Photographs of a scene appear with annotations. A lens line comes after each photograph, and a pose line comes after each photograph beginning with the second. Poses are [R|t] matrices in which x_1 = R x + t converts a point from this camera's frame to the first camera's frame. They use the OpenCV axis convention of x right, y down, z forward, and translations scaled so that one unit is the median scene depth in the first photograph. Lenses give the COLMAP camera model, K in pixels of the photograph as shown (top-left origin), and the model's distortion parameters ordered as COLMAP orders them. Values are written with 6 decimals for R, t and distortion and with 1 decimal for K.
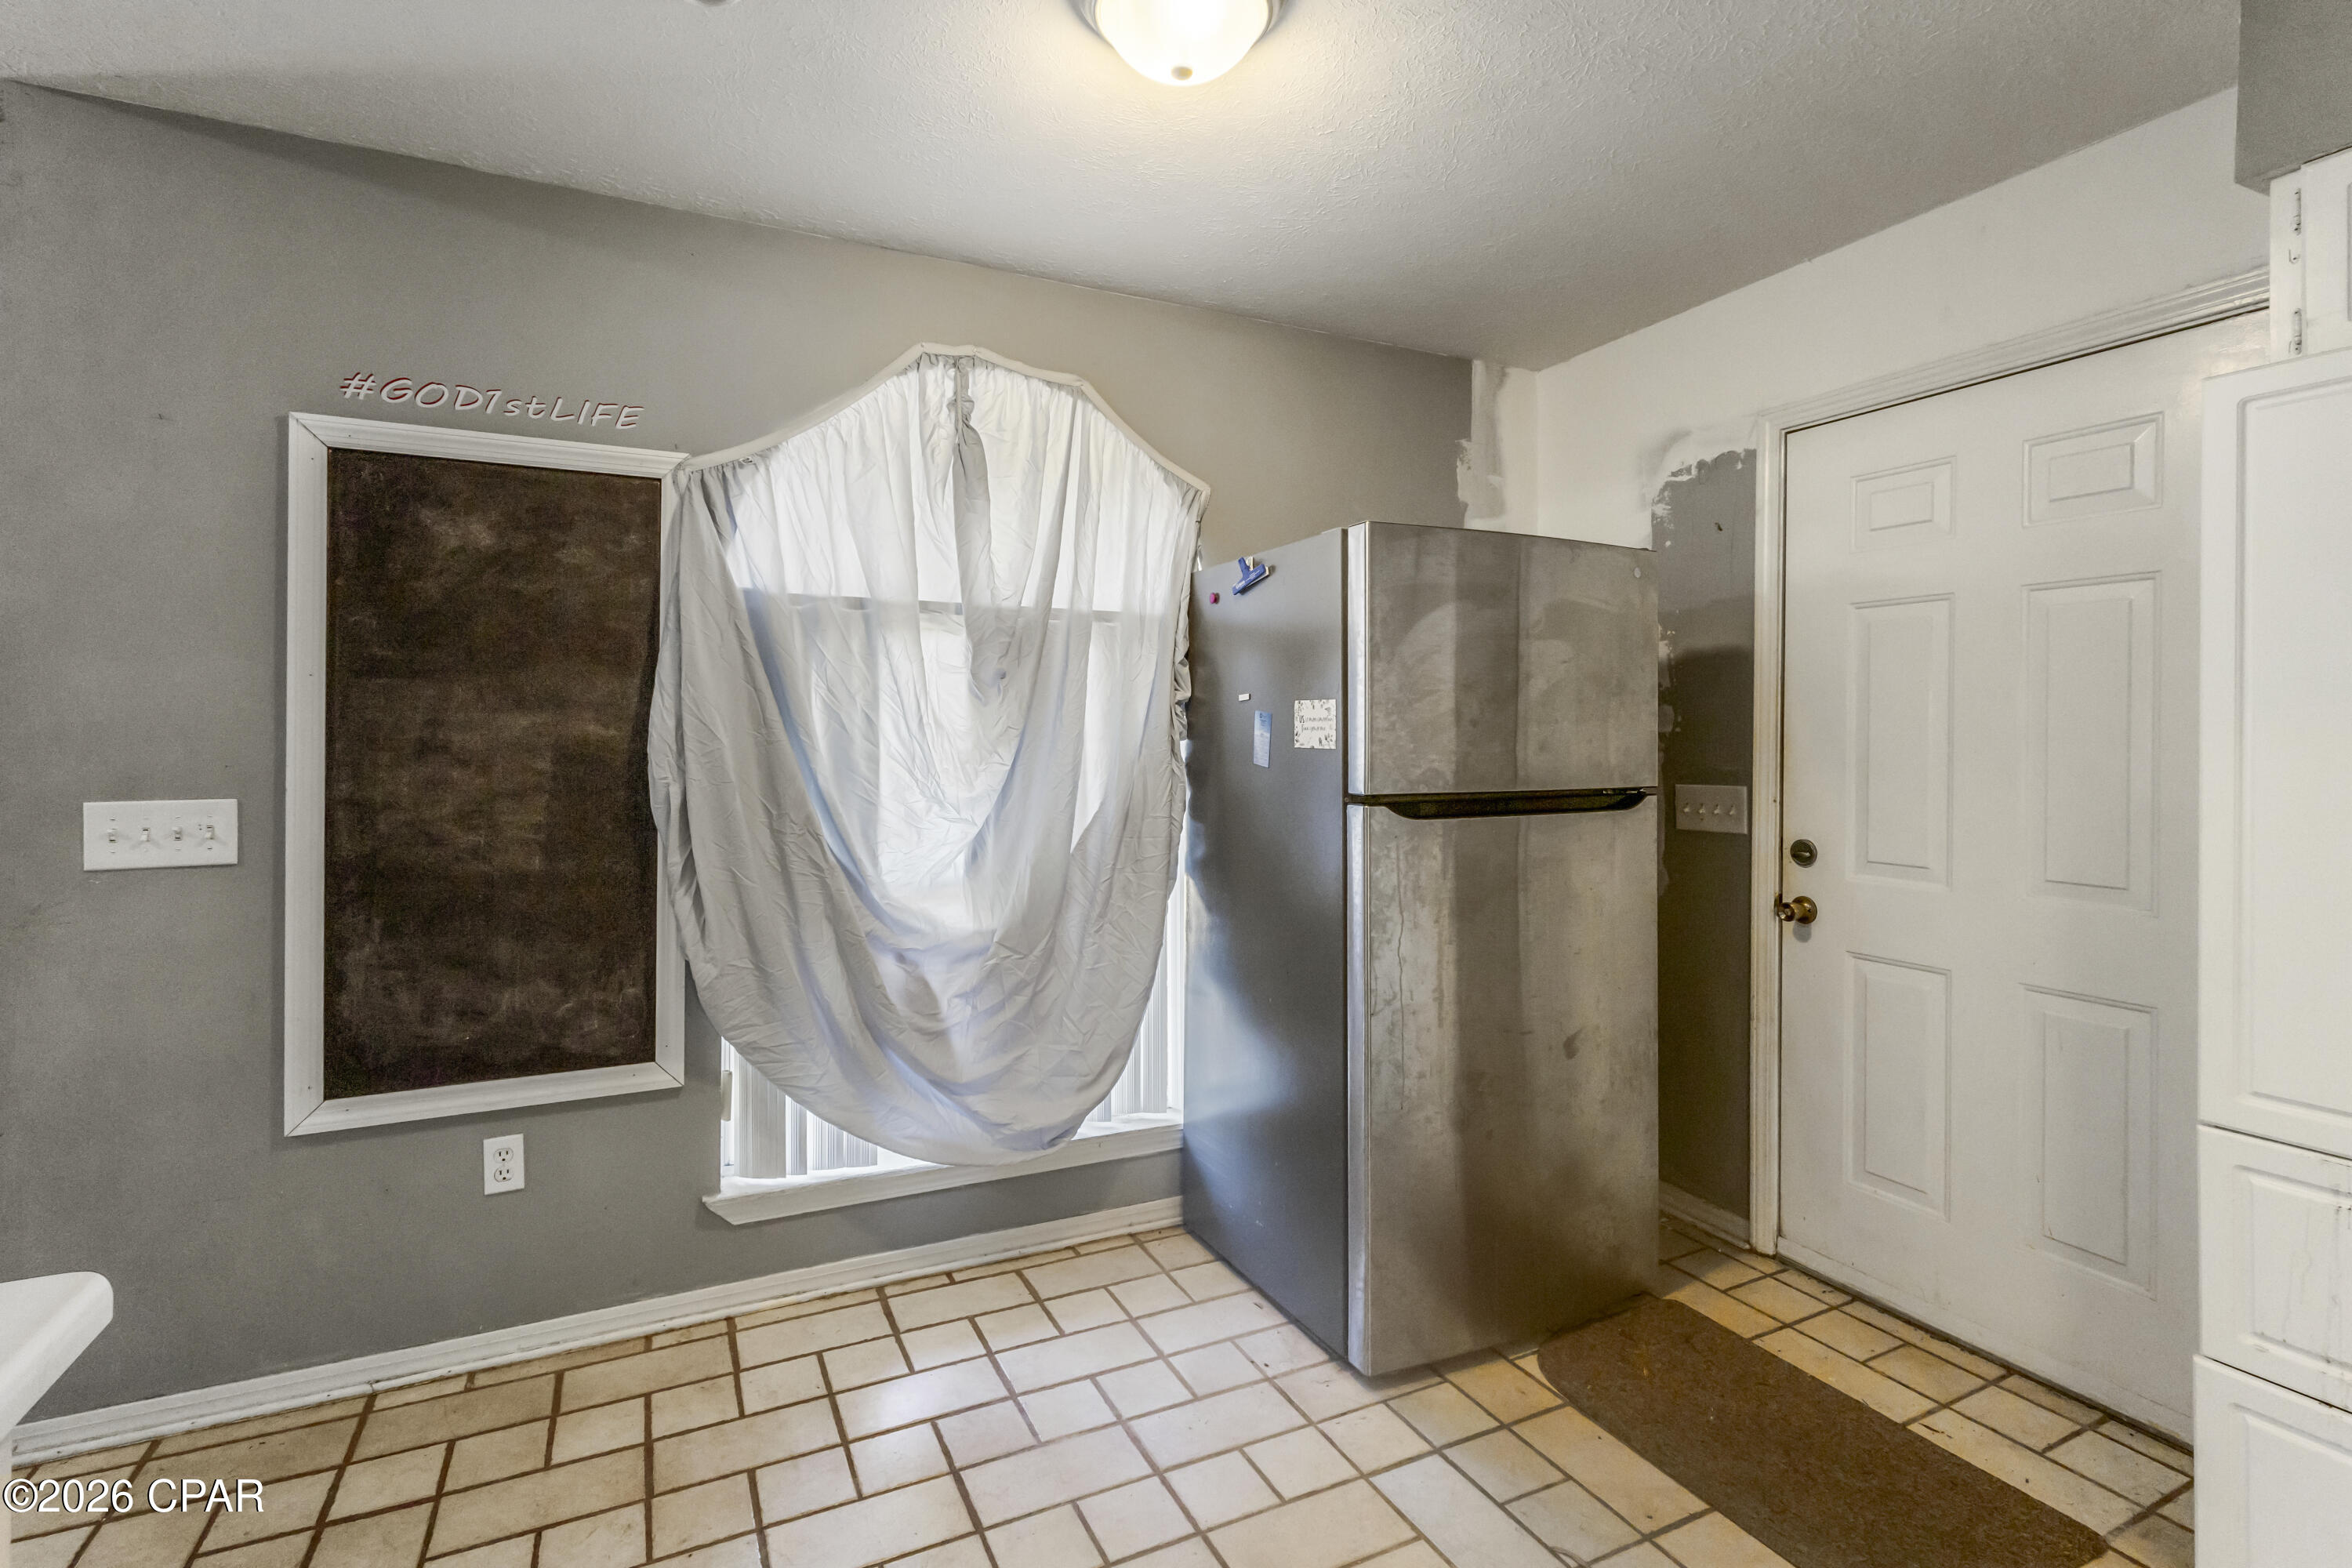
lens RADIAL K [[1097.4, 0, 1177.2], [0, 1097.4, 738.2], [0, 0, 1]] dist [0.000500, 0.000222]
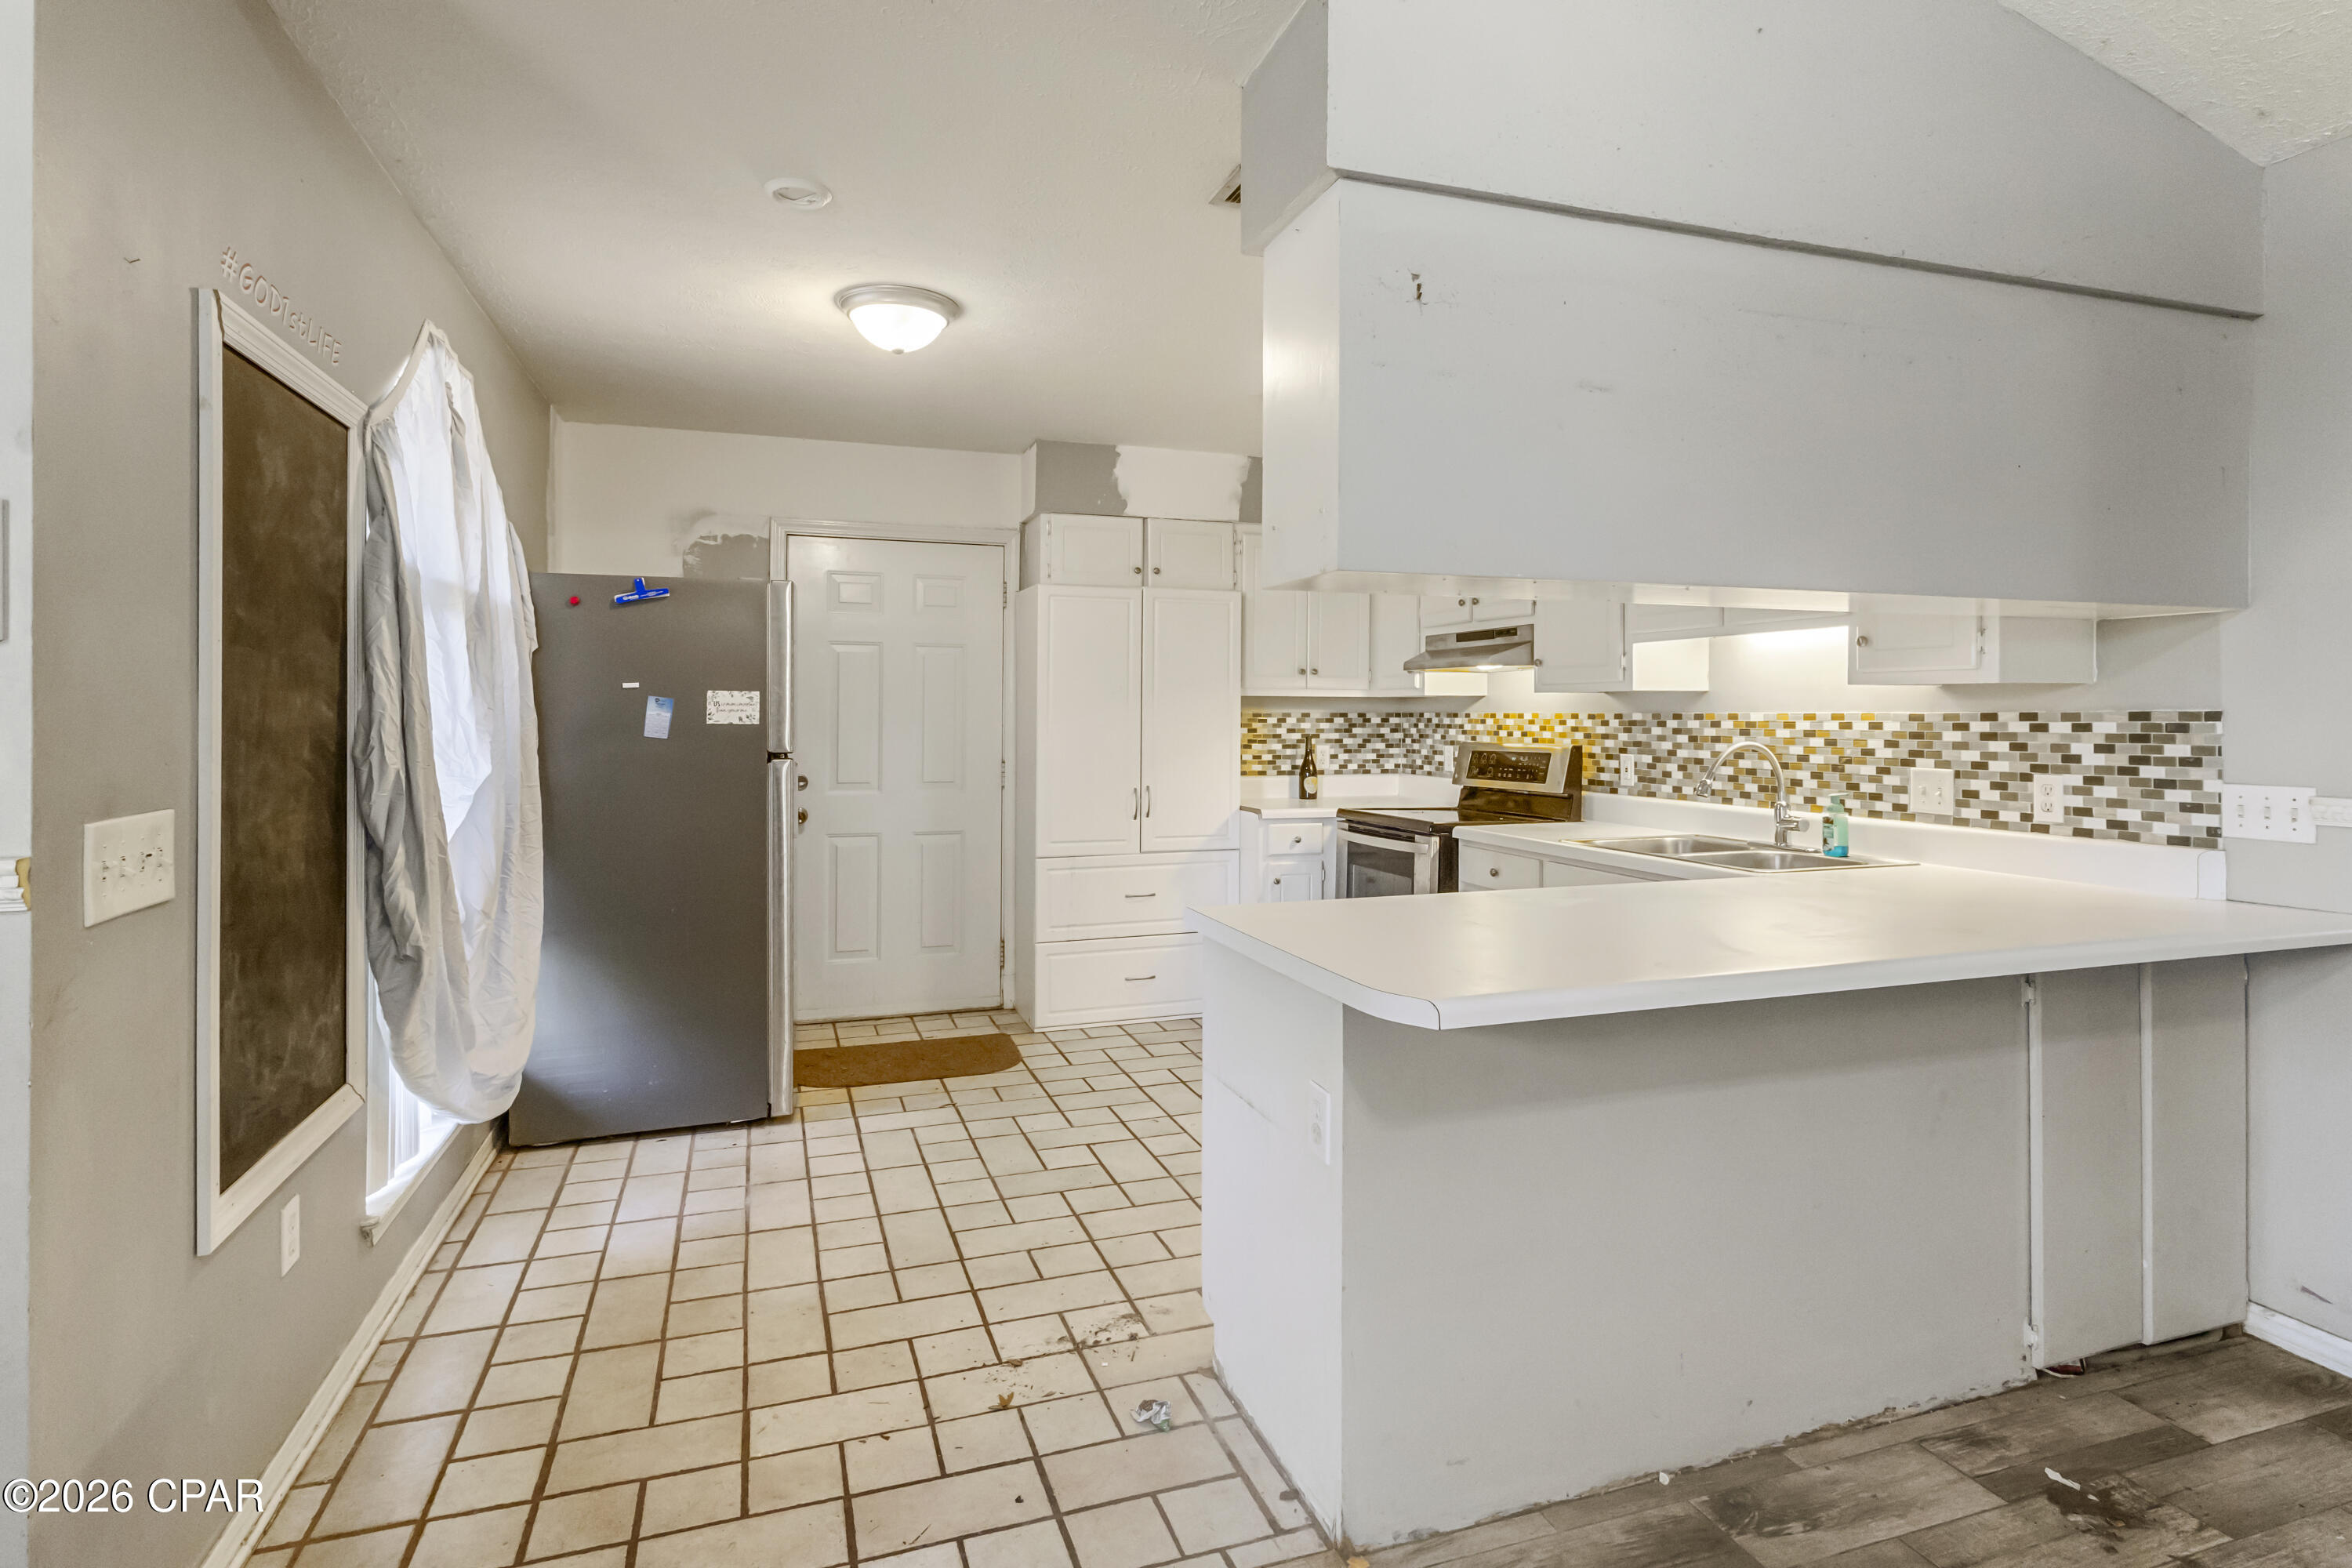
lens RADIAL K [[1191.3, 0, 1173.5], [0, 1191.3, 723.8], [0, 0, 1]] dist [0.002934, 0.000745]
pose [[0.118908, -0.008722, 0.992867, -1.360647], [-0.001464, 0.999959, 0.008960, -0.005676], [-0.992904, -0.002519, 0.118890, 0.219513]]
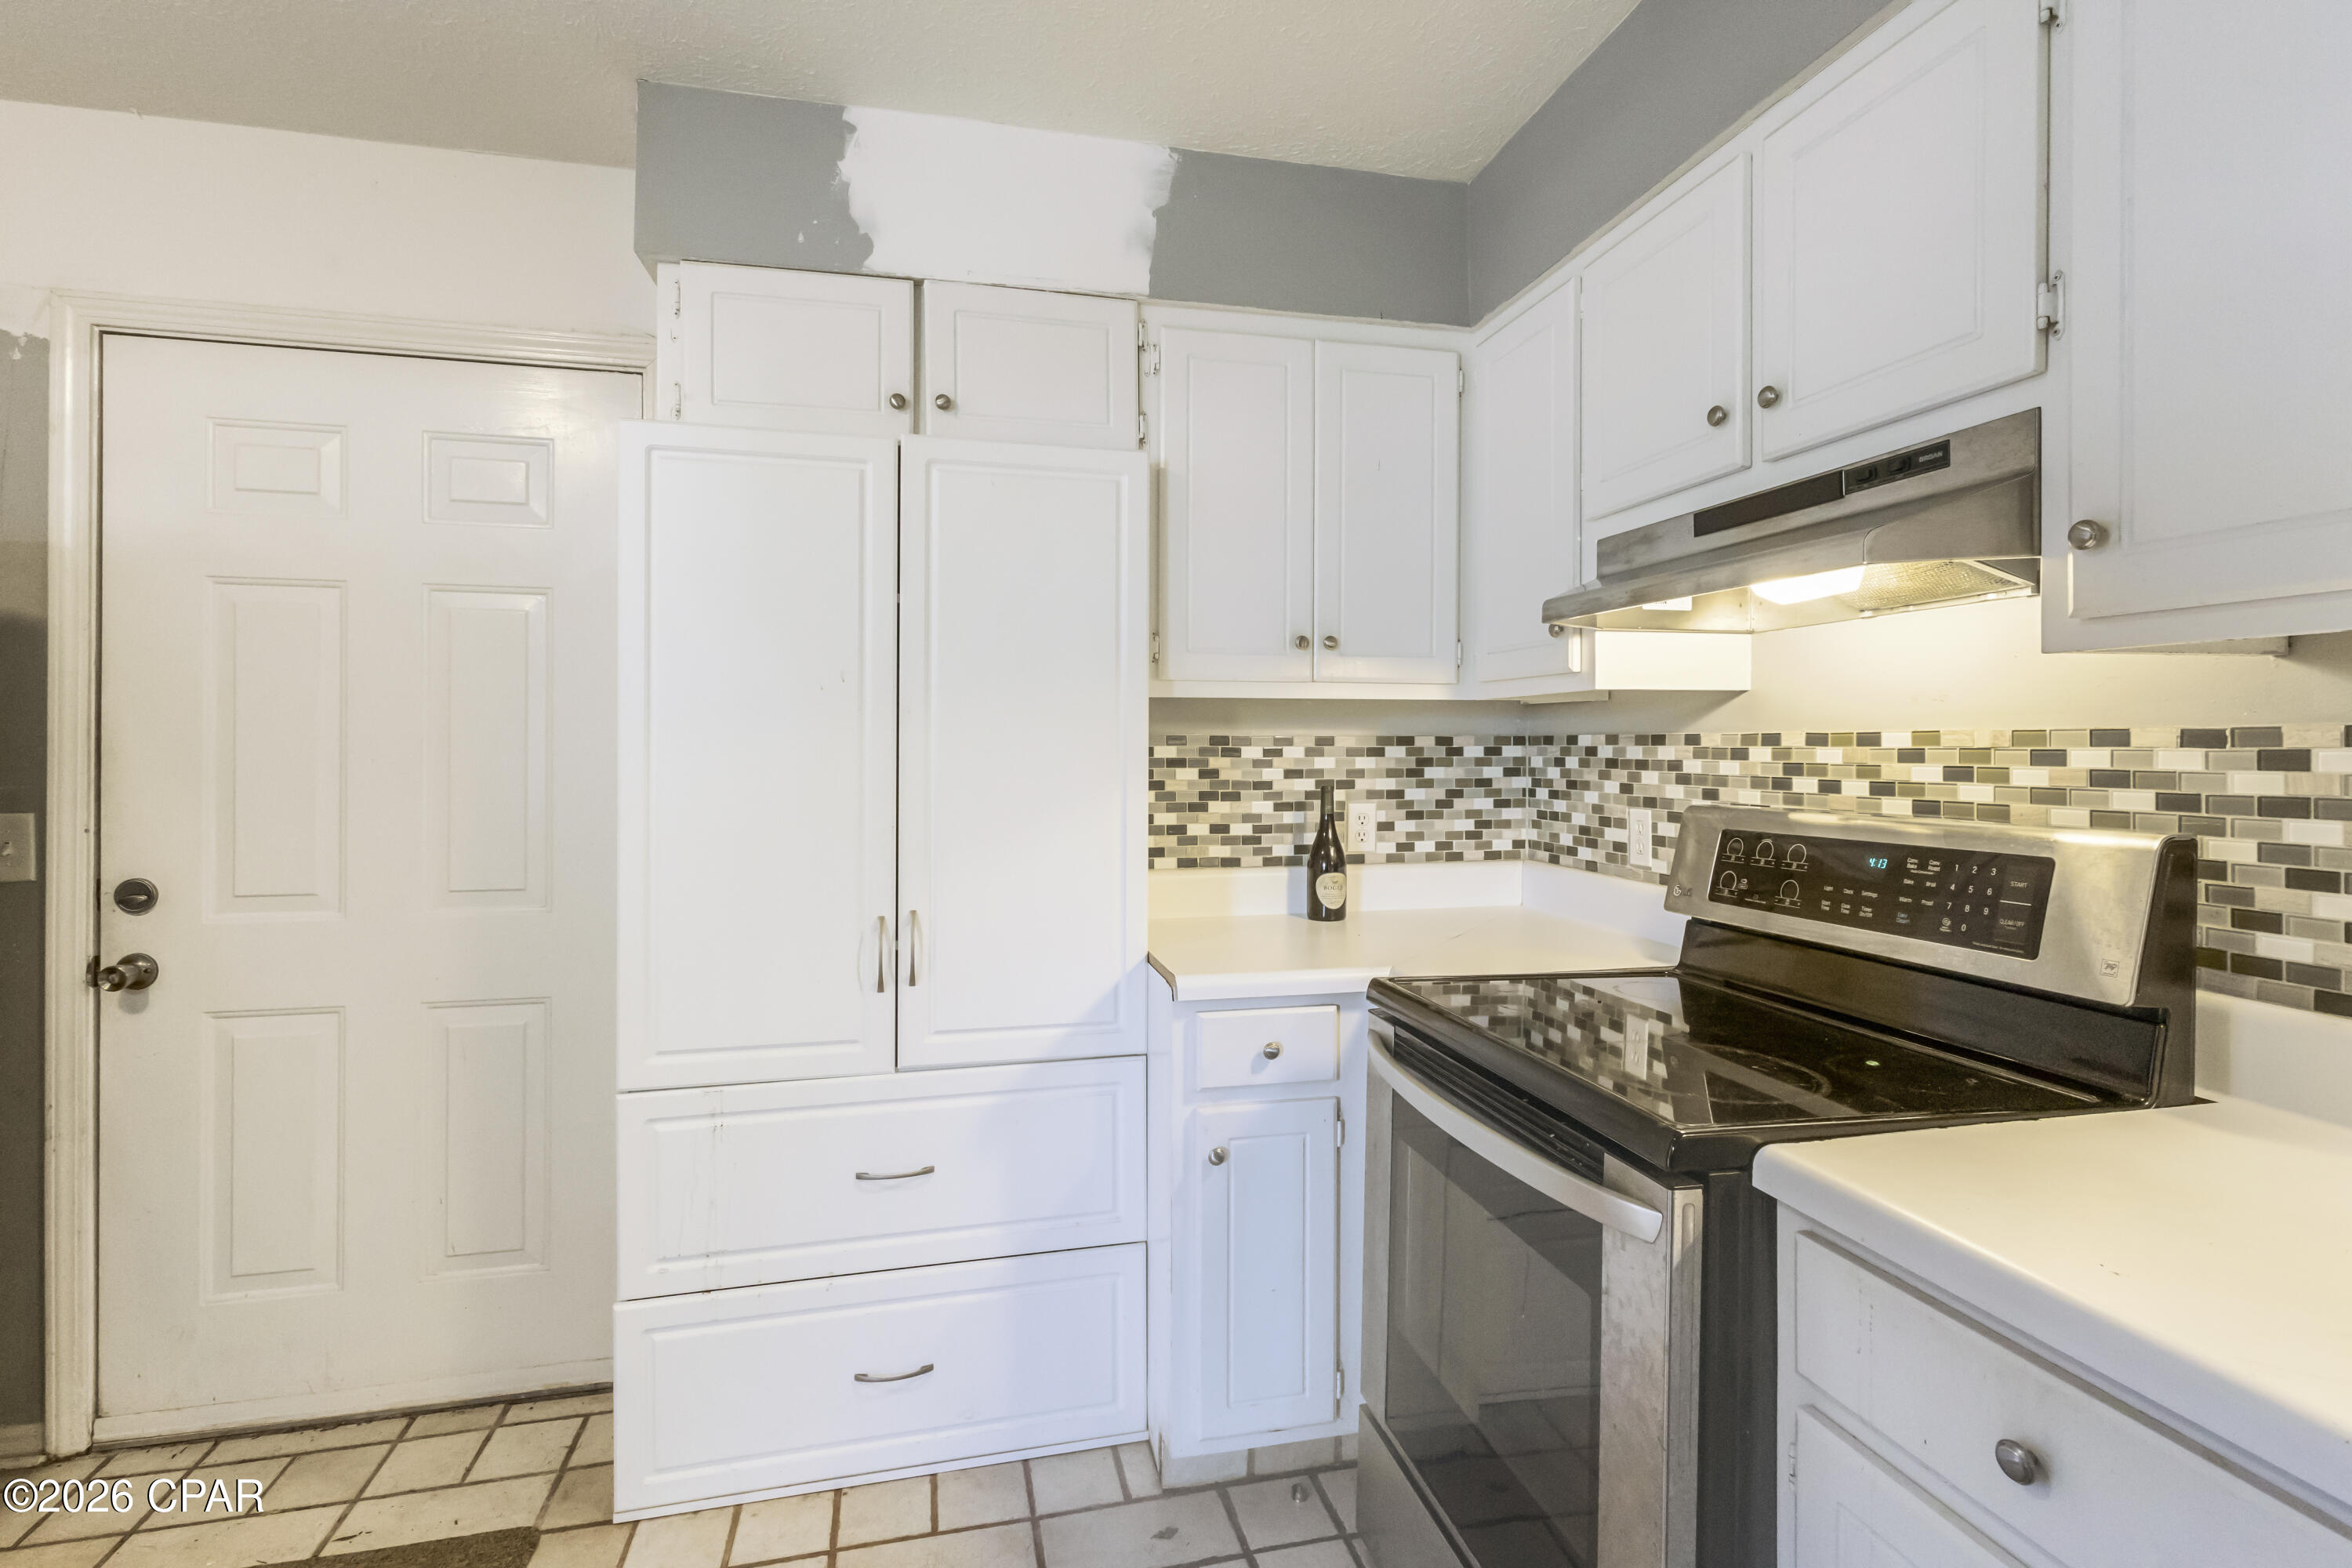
lens RADIAL K [[1095.1, 0, 1180.2], [0, 1095.1, 753.8], [0, 0, 1]] dist [0.001626, 0.000393]
pose [[0.217715, -0.008402, 0.975976, -0.011766], [0.001734, 0.999965, 0.008222, 0.001229], [-0.976011, -0.000098, 0.217722, 0.145494]]
